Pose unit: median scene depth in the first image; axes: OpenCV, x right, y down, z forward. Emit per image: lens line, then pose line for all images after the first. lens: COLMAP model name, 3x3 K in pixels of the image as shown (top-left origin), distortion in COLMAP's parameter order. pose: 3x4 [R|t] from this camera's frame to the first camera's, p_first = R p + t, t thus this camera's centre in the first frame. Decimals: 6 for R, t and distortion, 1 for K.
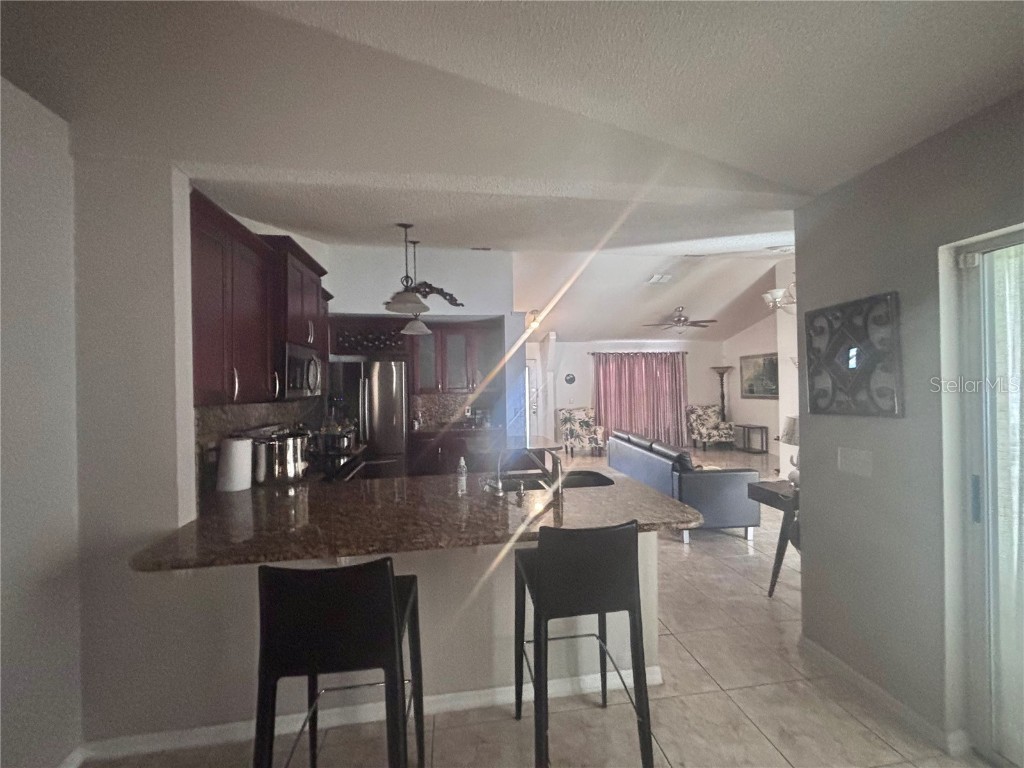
lens RADIAL K [[412.7, 0, 508.5], [0, 412.7, 382.4], [0, 0, 1]] dist [0.010840, -0.000175]
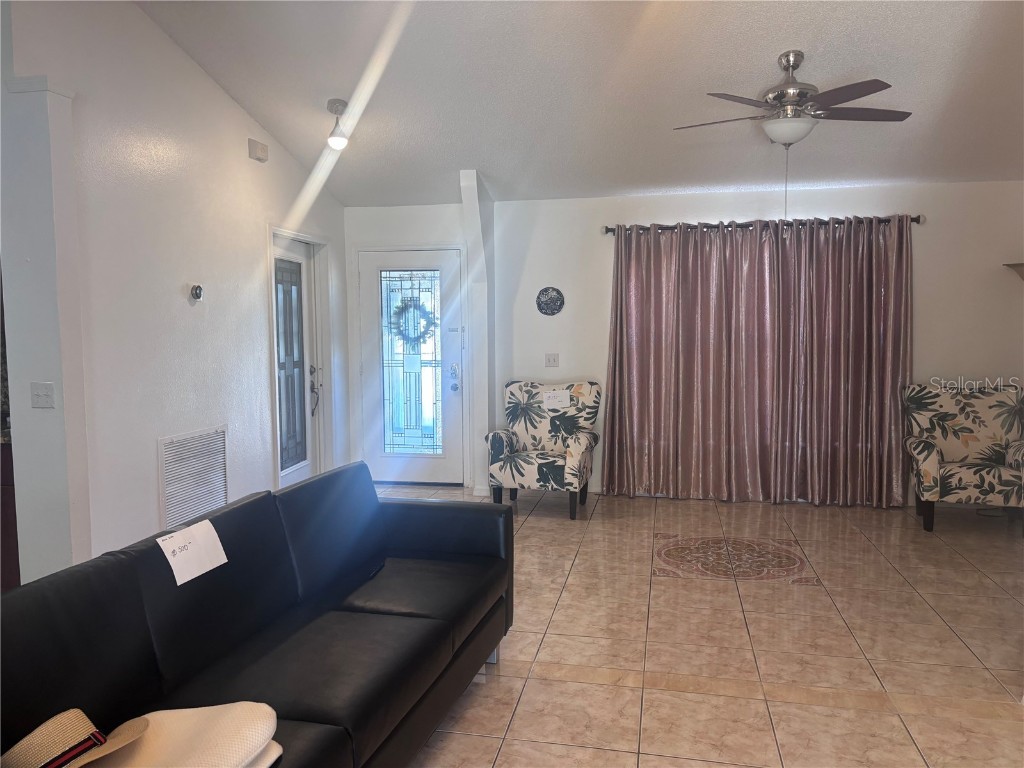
lens RADIAL K [[776.3, 0, 514.7], [0, 776.3, 382.5], [0, 0, 1]] dist [0.028159, 0.000280]
pose [[0.943452, 0.038494, -0.329267, 0.362589], [-0.009065, 0.995860, 0.090451, 0.002283], [0.331385, -0.082352, 0.939895, 0.337268]]
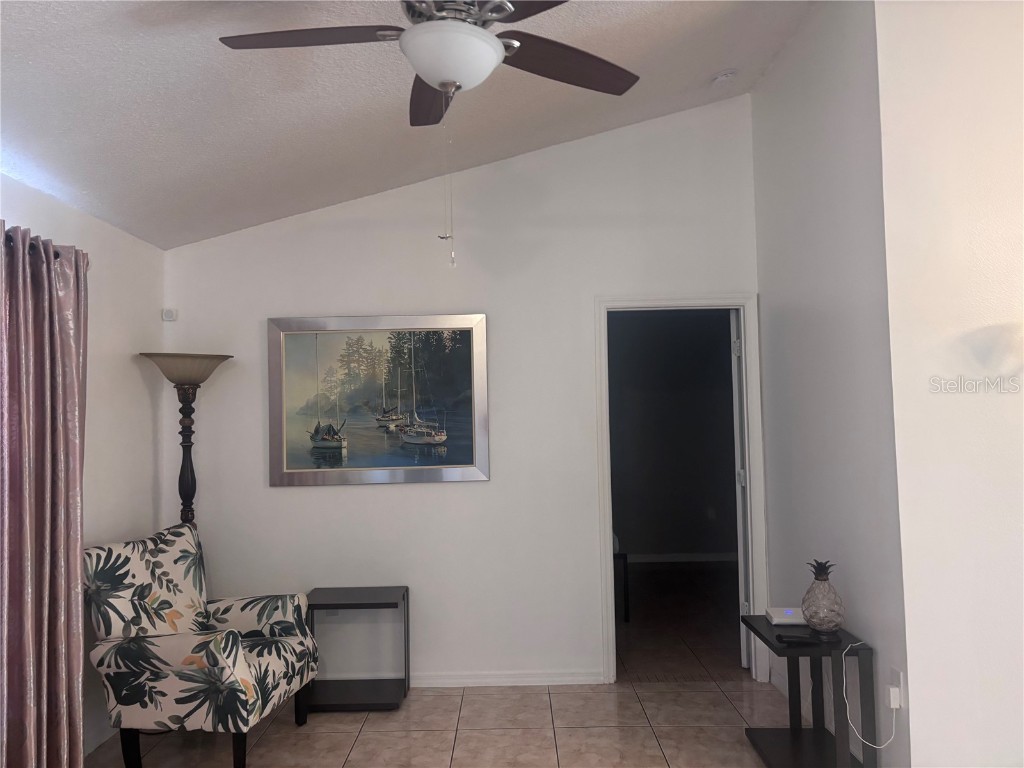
lens RADIAL K [[776.3, 0, 511.5], [0, 776.3, 384.1], [0, 0, 1]] dist [0.028159, 0.000280]
pose [[0.146464, 0.055953, 0.987632, 0.122563], [0.014160, 0.998178, -0.058651, 0.006945], [-0.989115, 0.022576, 0.145405, 0.806902]]
